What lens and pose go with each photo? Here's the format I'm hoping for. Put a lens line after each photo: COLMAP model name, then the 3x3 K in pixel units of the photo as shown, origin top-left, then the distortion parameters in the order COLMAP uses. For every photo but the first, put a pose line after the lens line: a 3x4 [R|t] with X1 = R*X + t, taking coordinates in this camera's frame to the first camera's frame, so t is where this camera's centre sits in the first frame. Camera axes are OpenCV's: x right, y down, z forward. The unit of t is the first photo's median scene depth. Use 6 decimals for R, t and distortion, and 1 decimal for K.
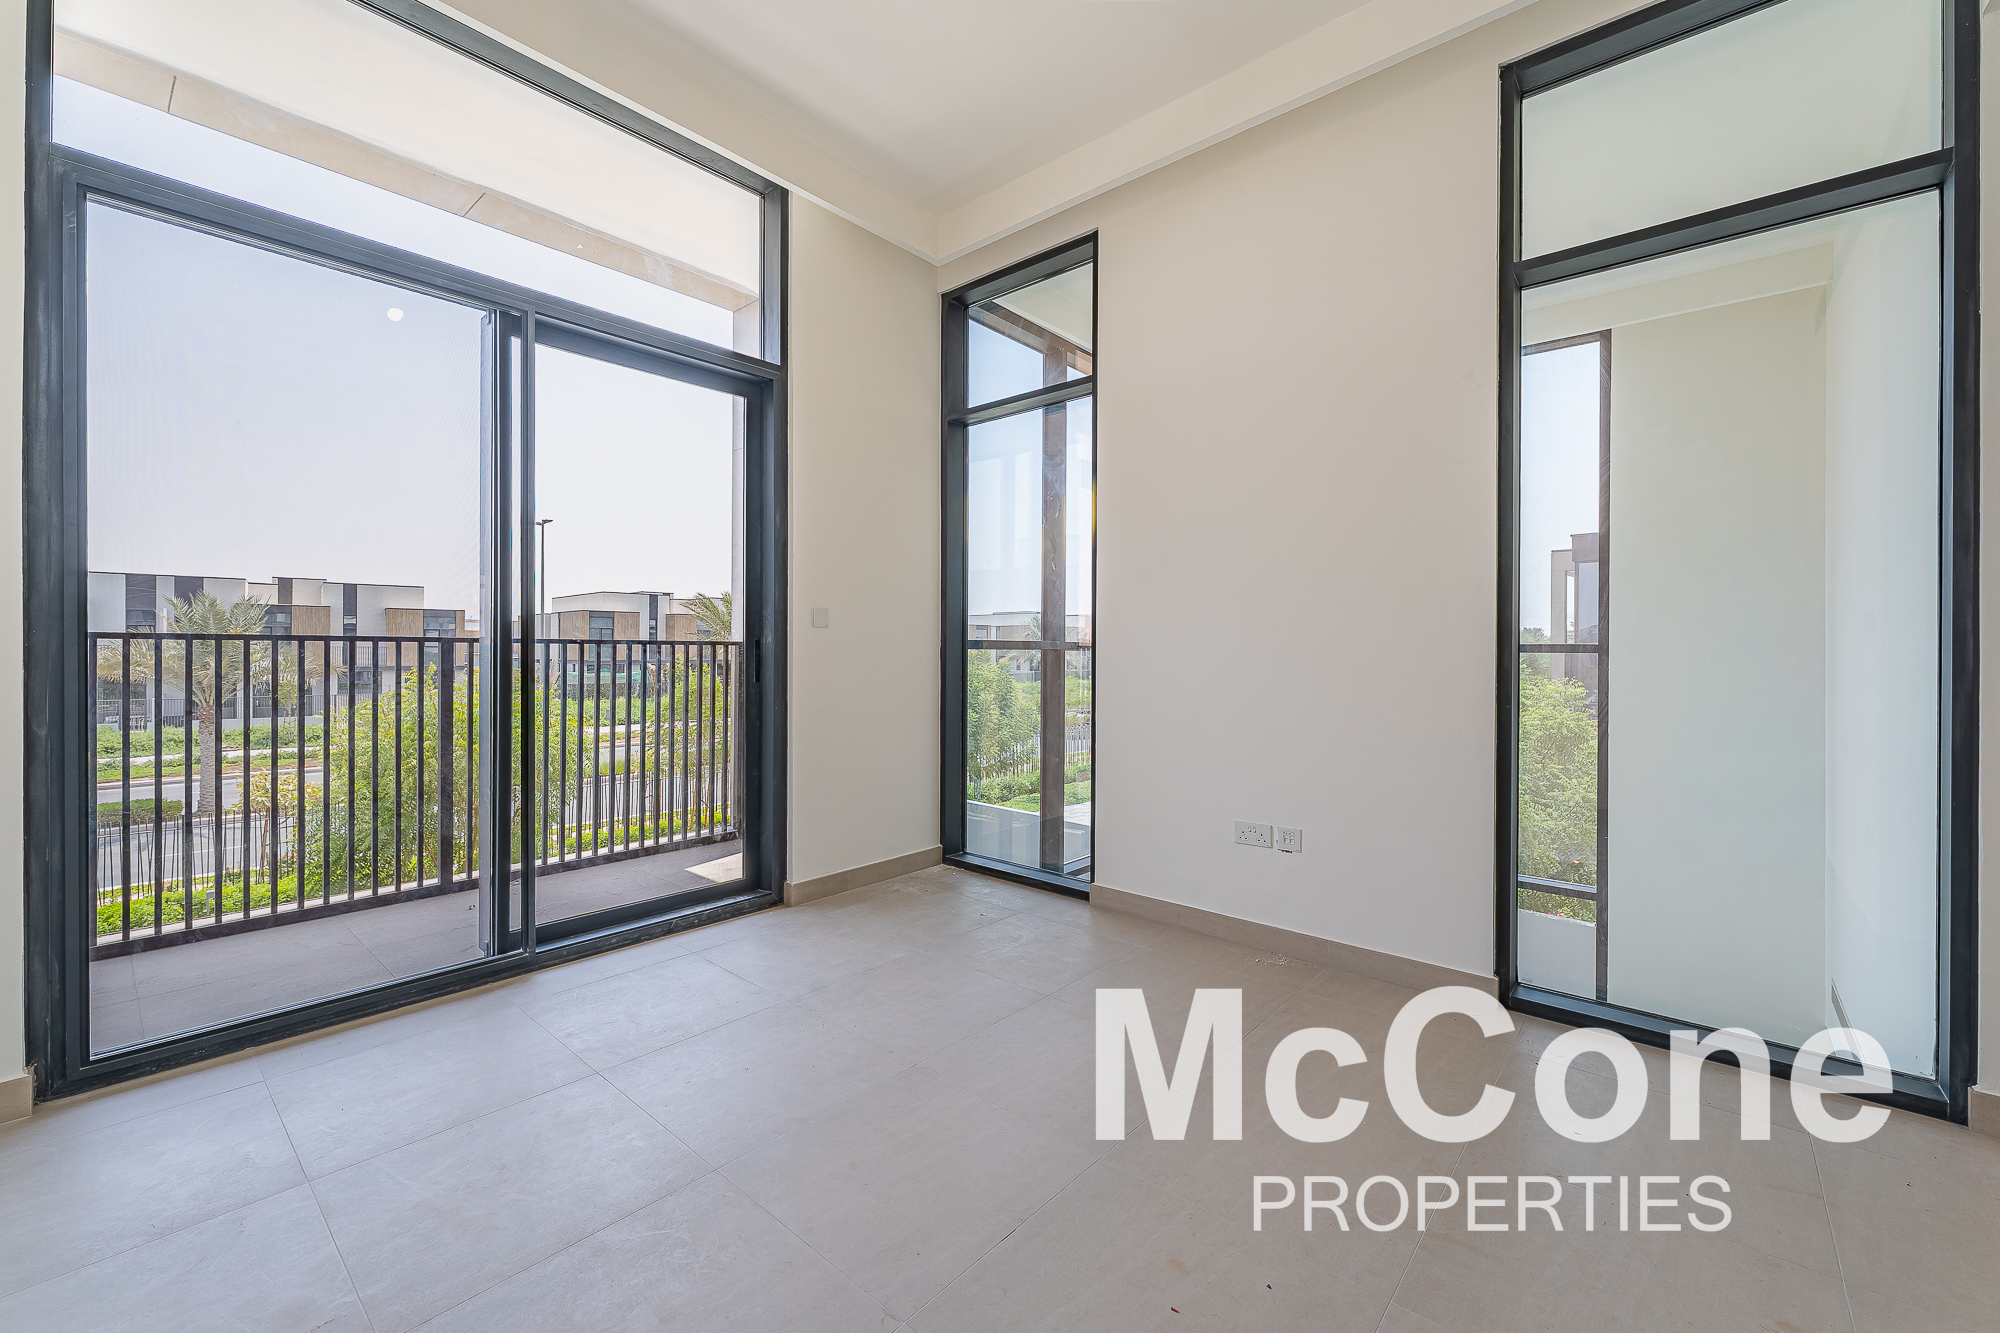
lens RADIAL K [[808.0, 0, 987.1], [0, 808.0, 646.4], [0, 0, 1]] dist [-0.003710, -0.000850]
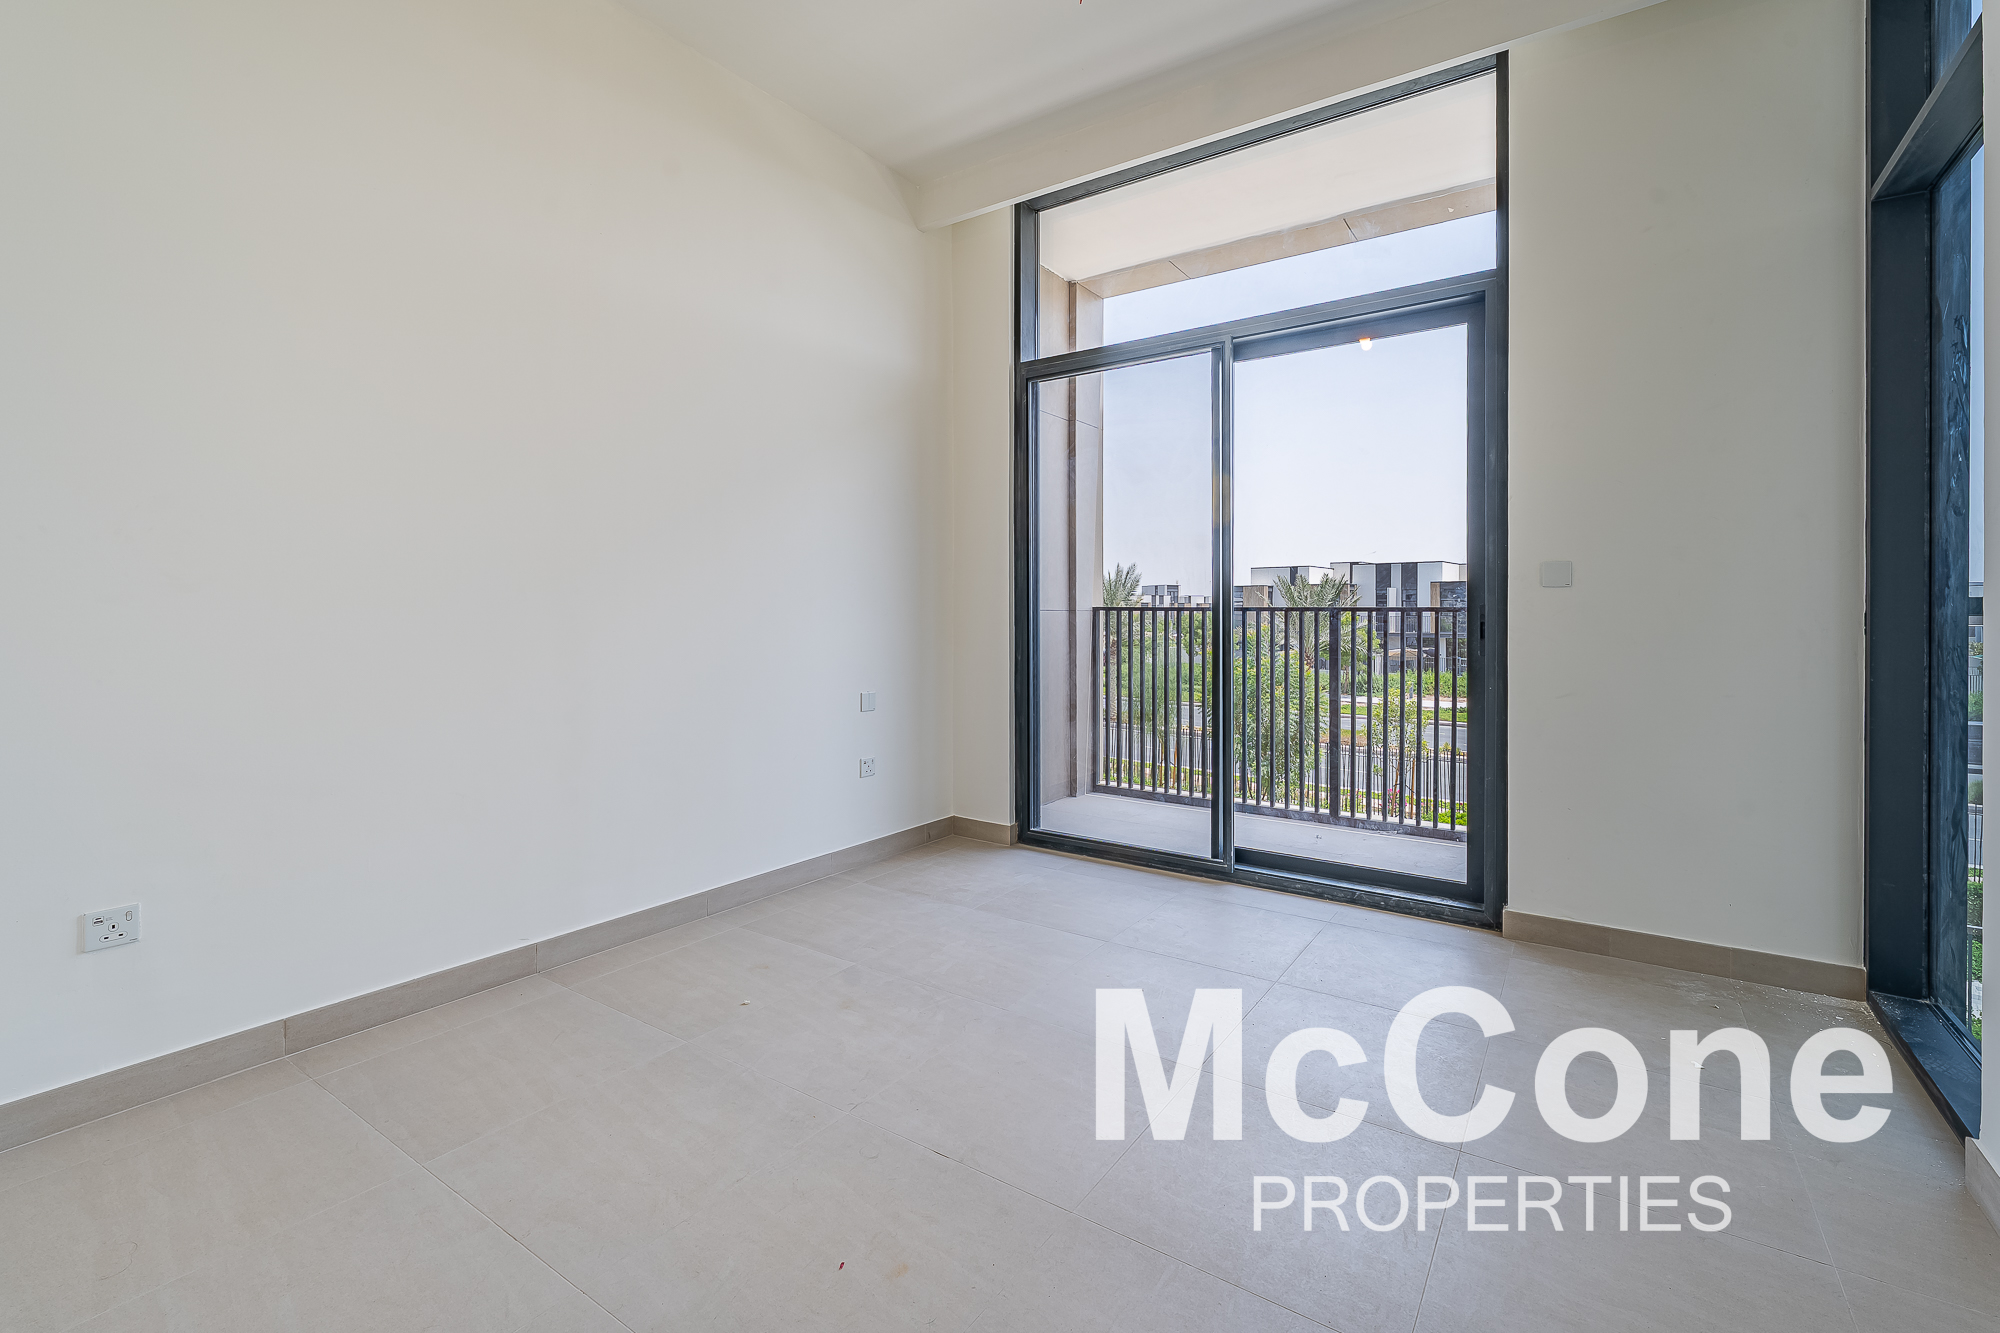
lens RADIAL K [[858.5, 0, 1060.1], [0, 858.5, 610.4], [0, 0, 1]] dist [-0.003609, -0.000150]
pose [[0.145836, -0.010937, -0.989248, 0.544306], [0.001531, 0.999940, -0.010829, 0.006316], [0.989308, 0.000065, 0.145844, 0.446615]]
